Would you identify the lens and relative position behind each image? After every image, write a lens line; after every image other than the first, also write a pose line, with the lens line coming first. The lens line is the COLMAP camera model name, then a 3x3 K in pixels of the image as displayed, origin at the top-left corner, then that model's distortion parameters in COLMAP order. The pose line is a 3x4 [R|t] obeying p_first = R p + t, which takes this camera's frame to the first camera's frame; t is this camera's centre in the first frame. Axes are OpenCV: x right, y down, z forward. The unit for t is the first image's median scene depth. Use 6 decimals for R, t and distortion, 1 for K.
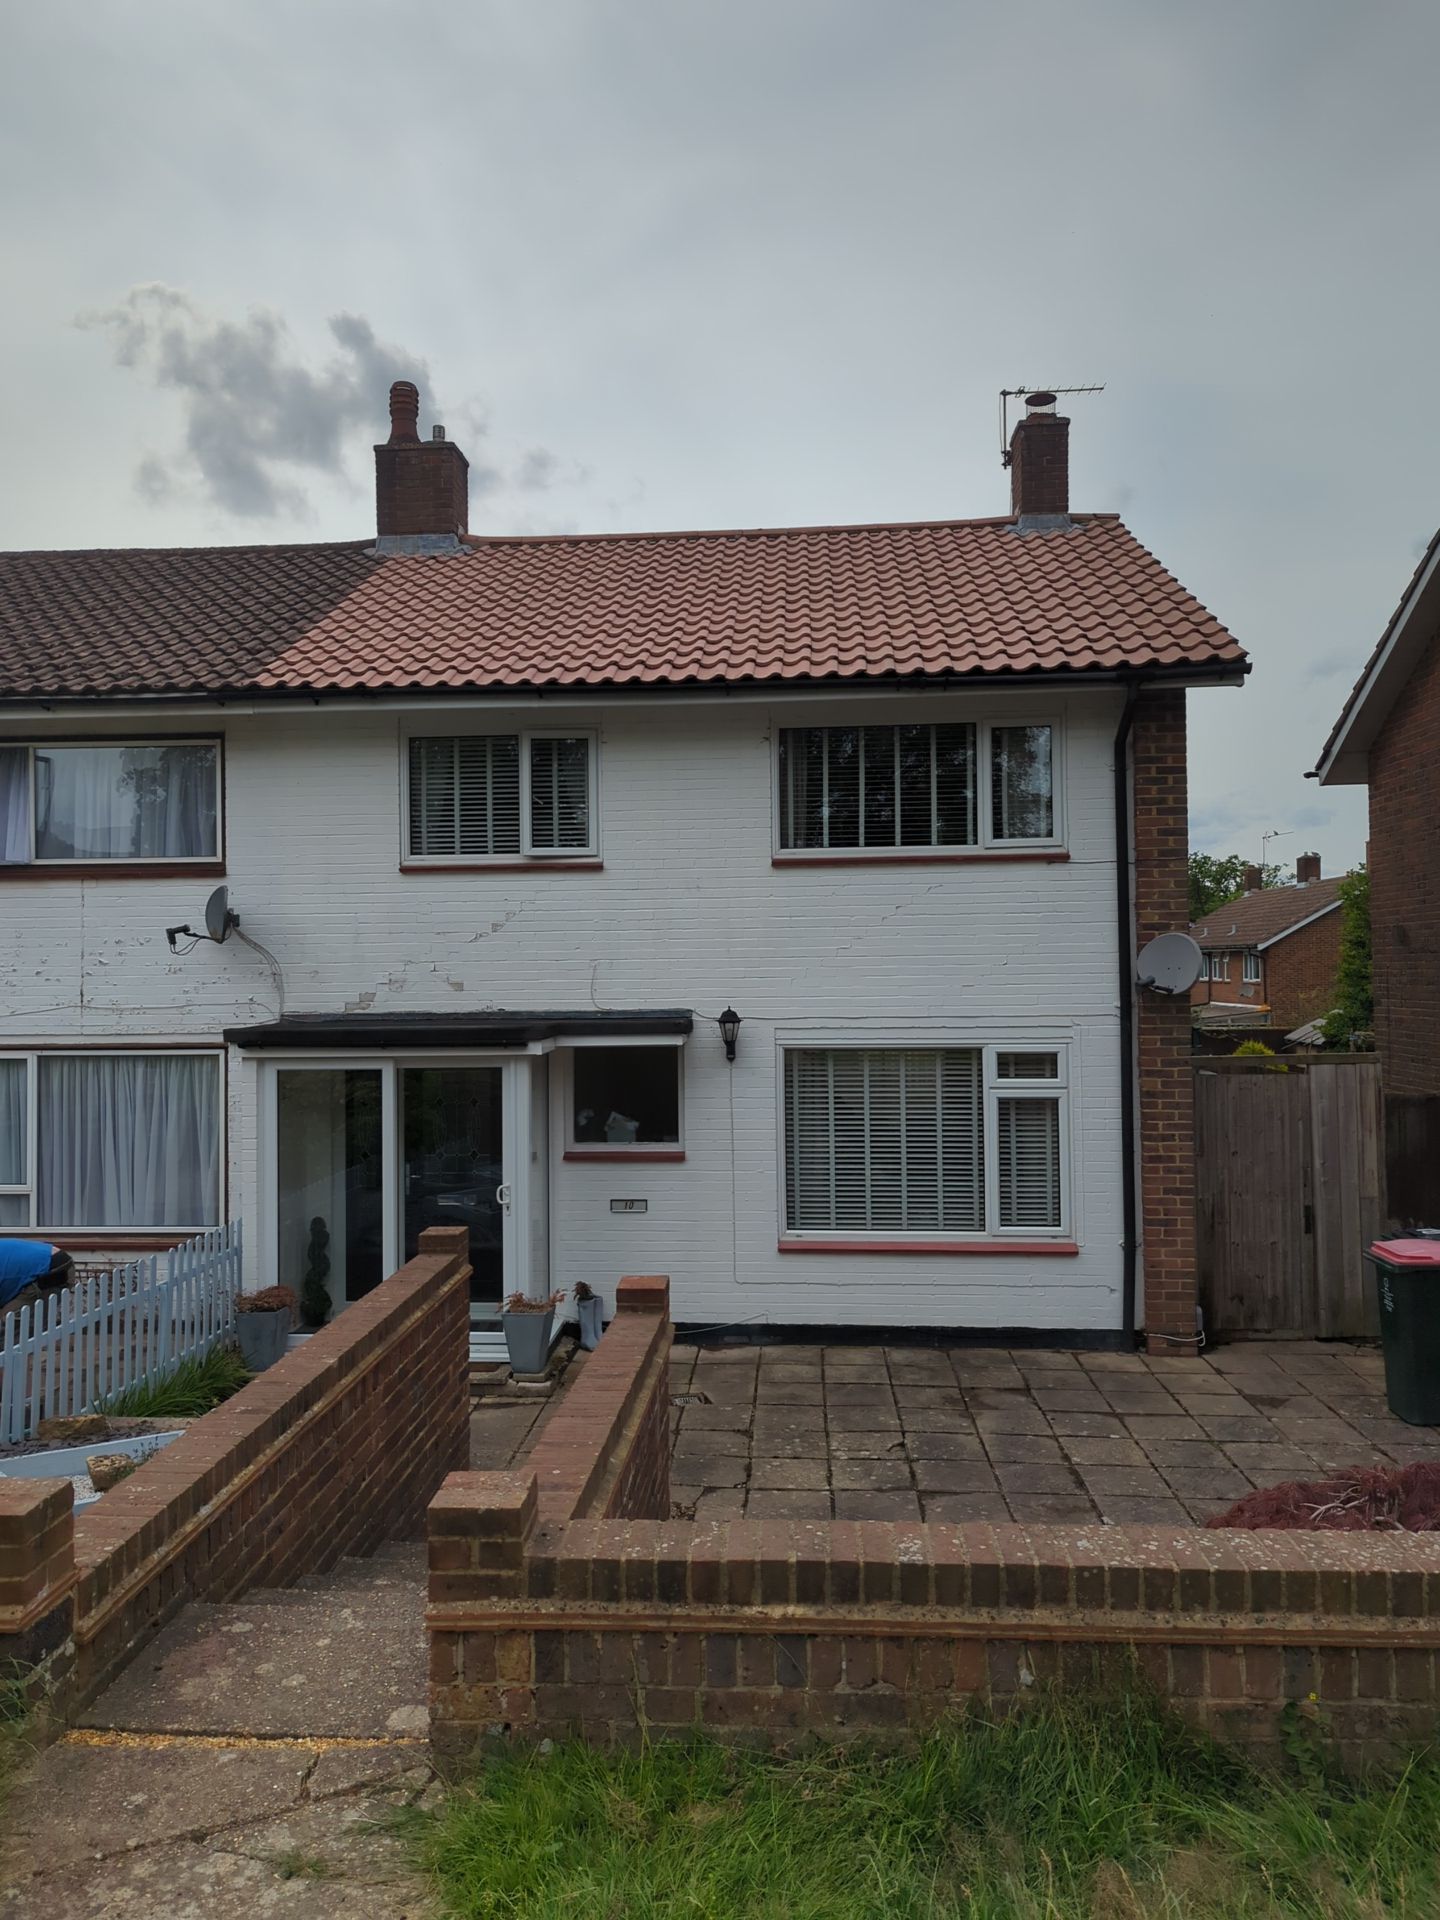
lens RADIAL K [[1384.3, 0, 691.6], [0, 1384.3, 949.6], [0, 0, 1]] dist [0.085723, -0.085253]
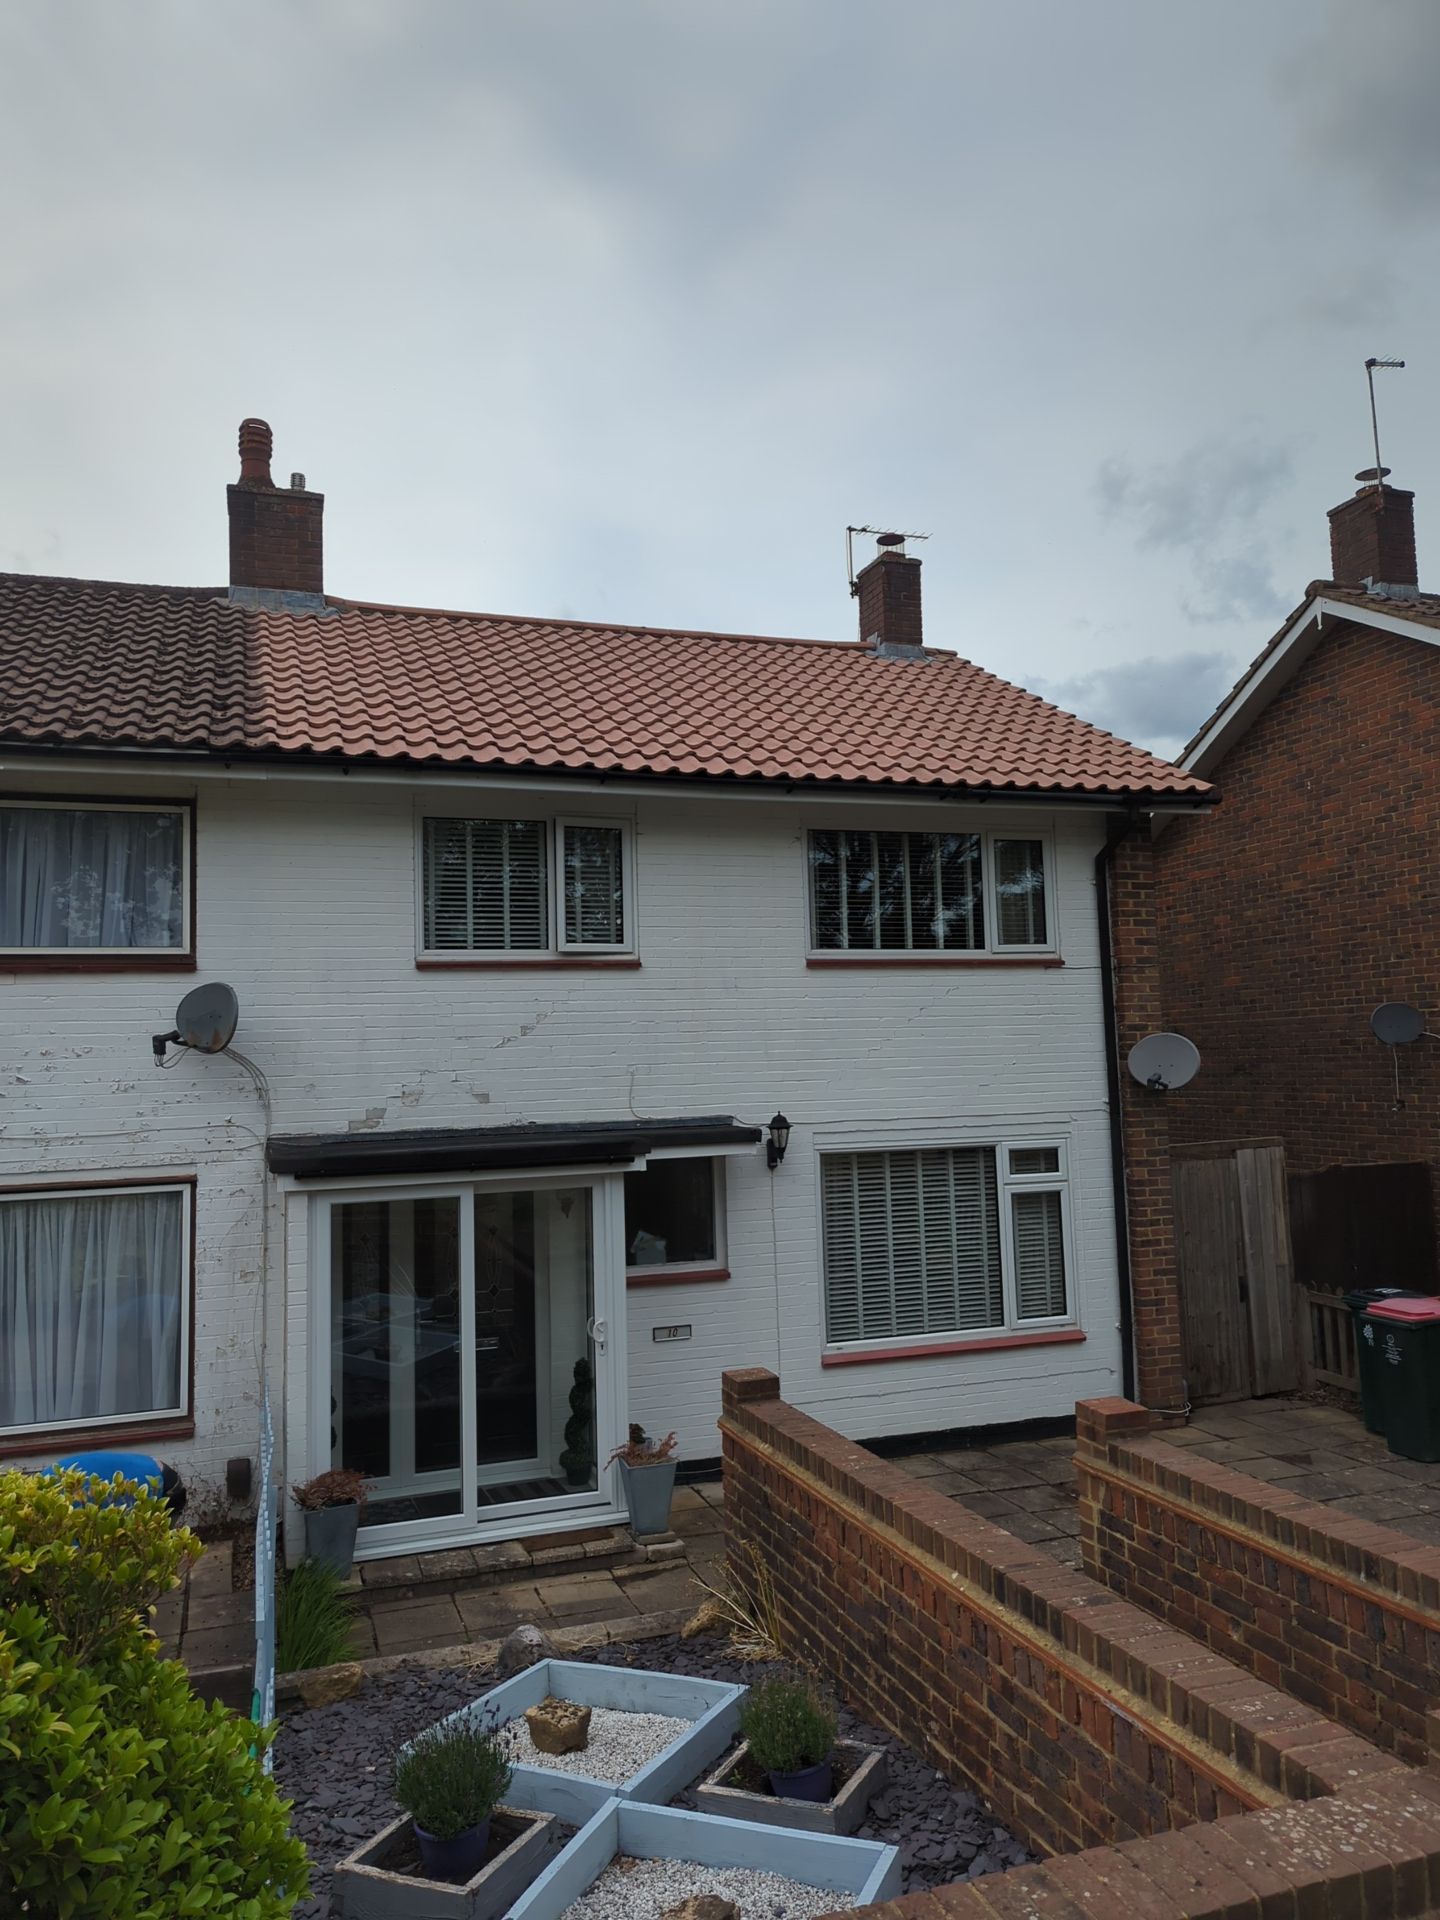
lens RADIAL K [[1382.2, 0, 714.9], [0, 1382.2, 948.3], [0, 0, 1]] dist [0.082361, -0.073054]
pose [[0.916150, 0.018379, 0.400414, -0.398078], [0.011406, 0.997348, -0.071875, -0.003524], [-0.400674, 0.070415, 0.913511, 0.128507]]
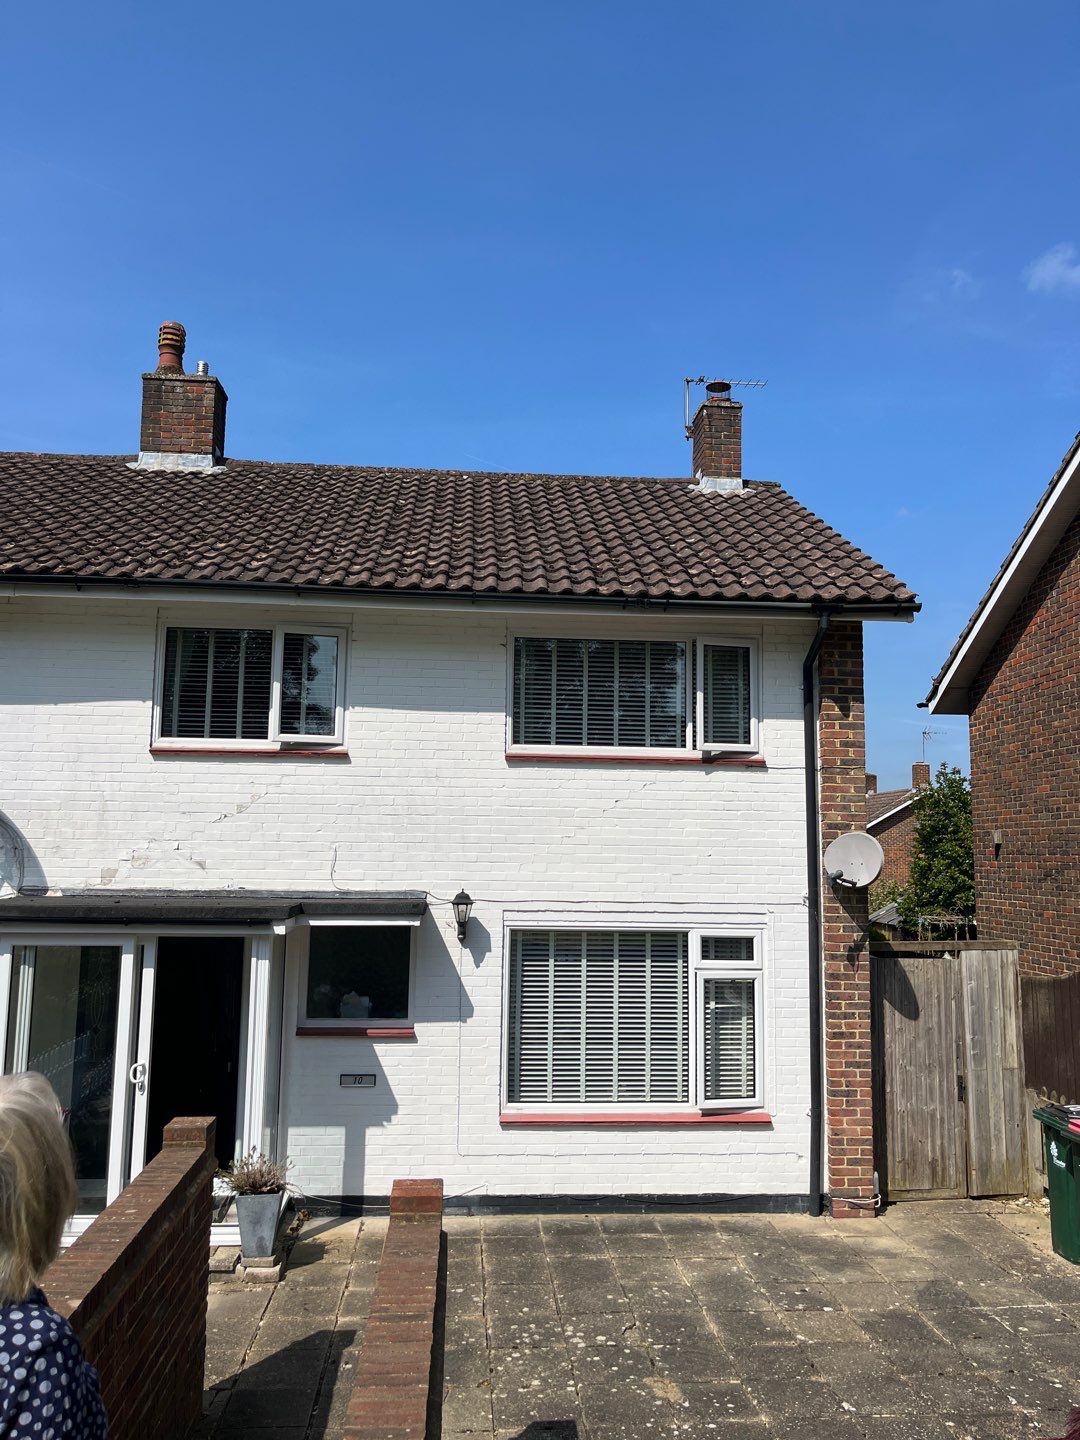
lens RADIAL K [[1130.3, 0, 540.0], [0, 1130.3, 720.0], [0, 0, 1]] dist [0.024510, -0.005577]
pose [[0.987909, 0.042960, 0.148965, -0.048862], [-0.027679, 0.994278, -0.103178, -0.000615], [-0.152545, 0.097807, 0.983445, 0.116361]]
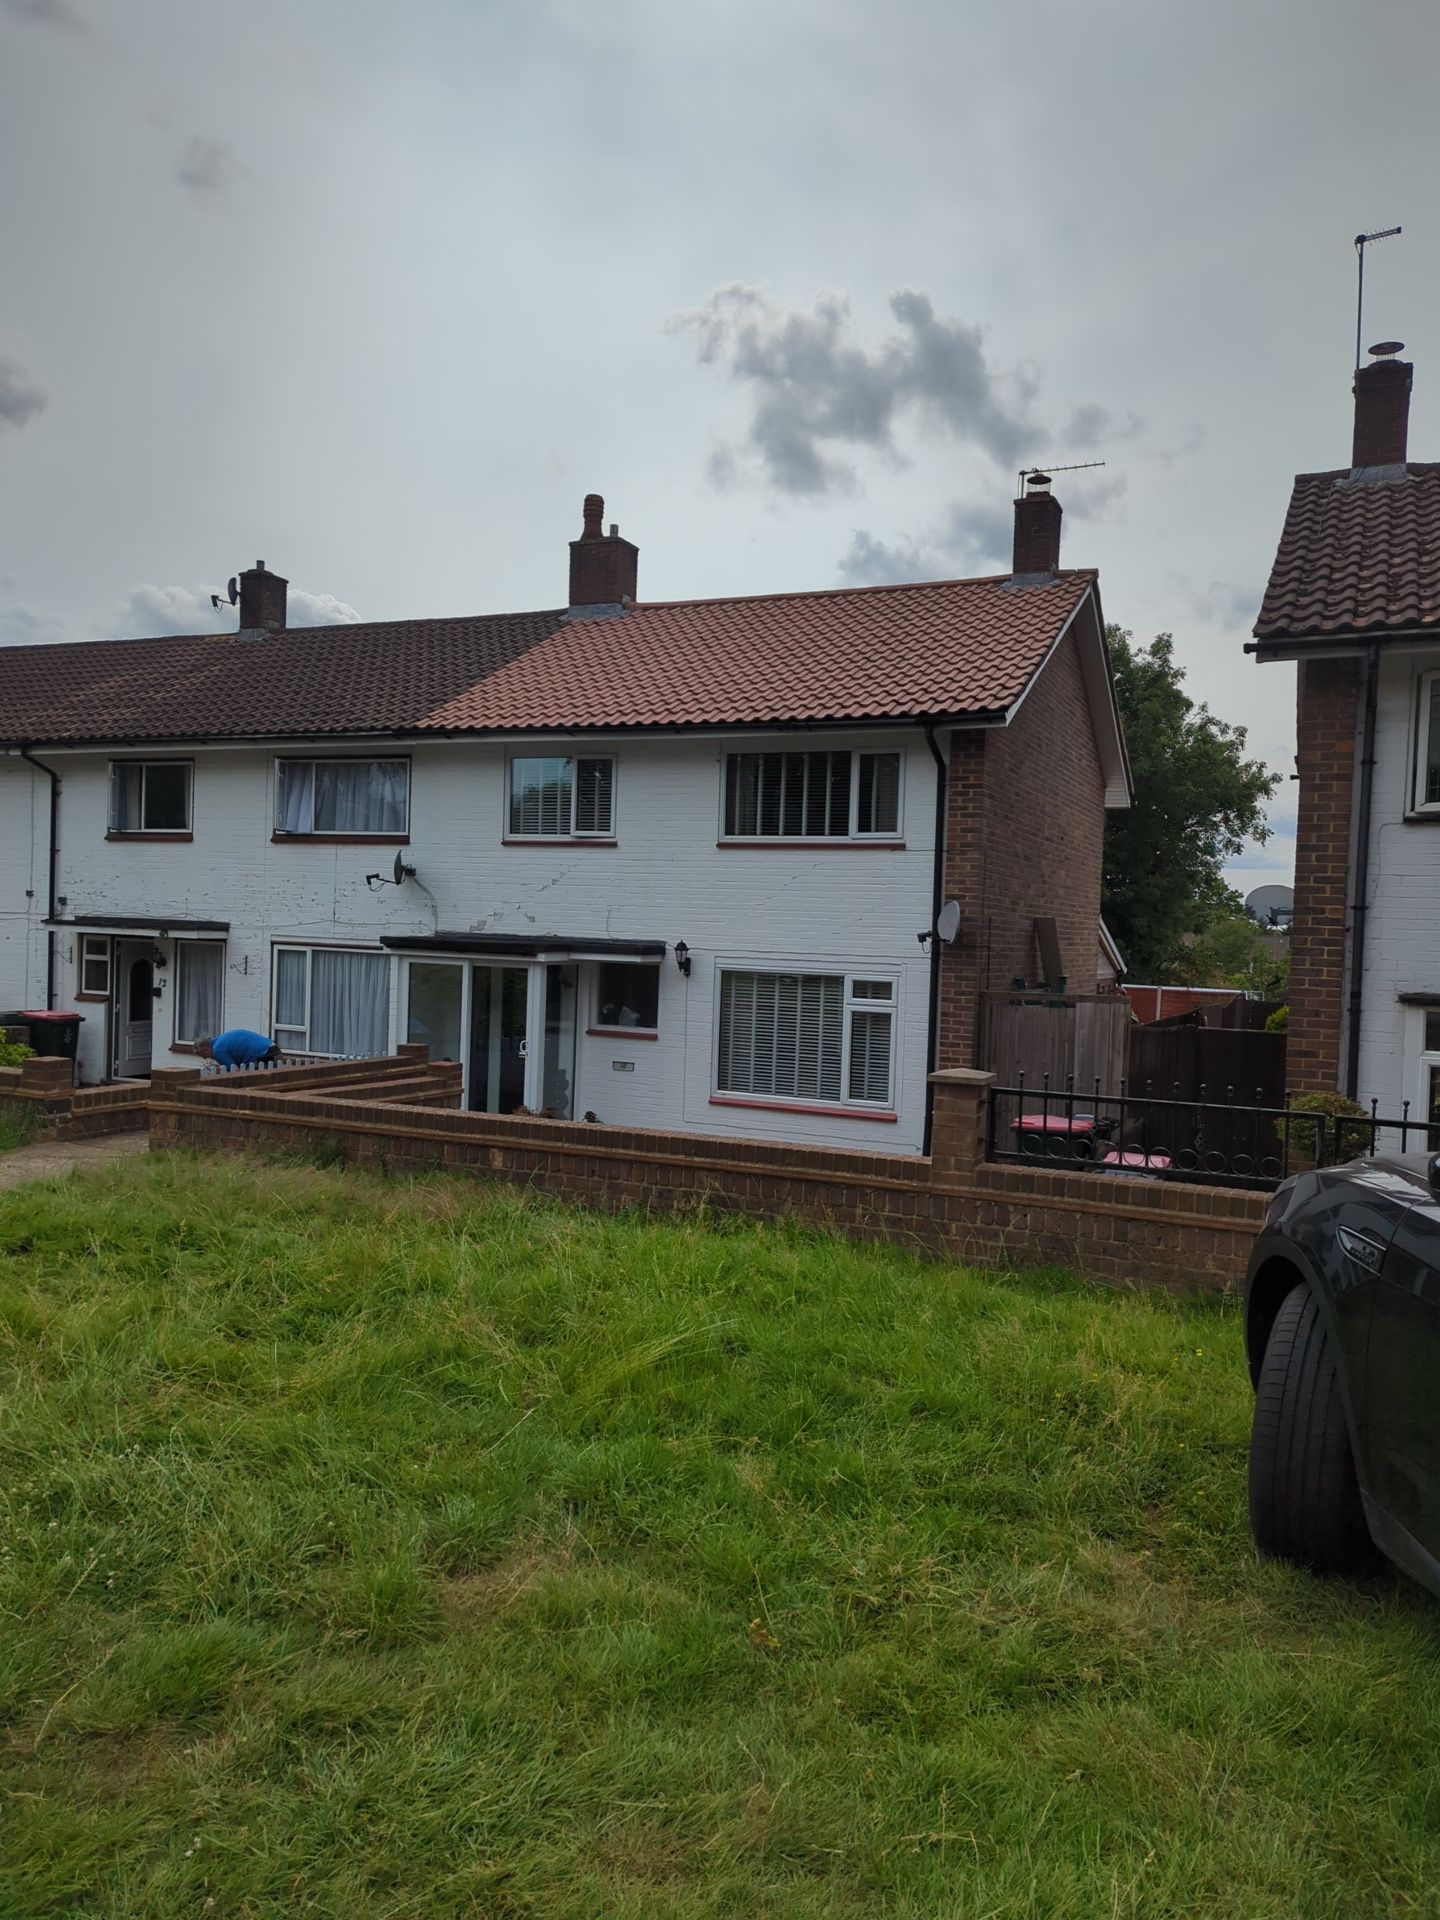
lens RADIAL K [[1337.1, 0, 728.5], [0, 1337.1, 968.3], [0, 0, 1]] dist [0.099276, -0.081216]
pose [[0.940142, 0.055676, -0.336203, 0.562835], [-0.041115, 0.997888, 0.050283, -0.003005], [0.338293, -0.033450, 0.940446, -0.353563]]
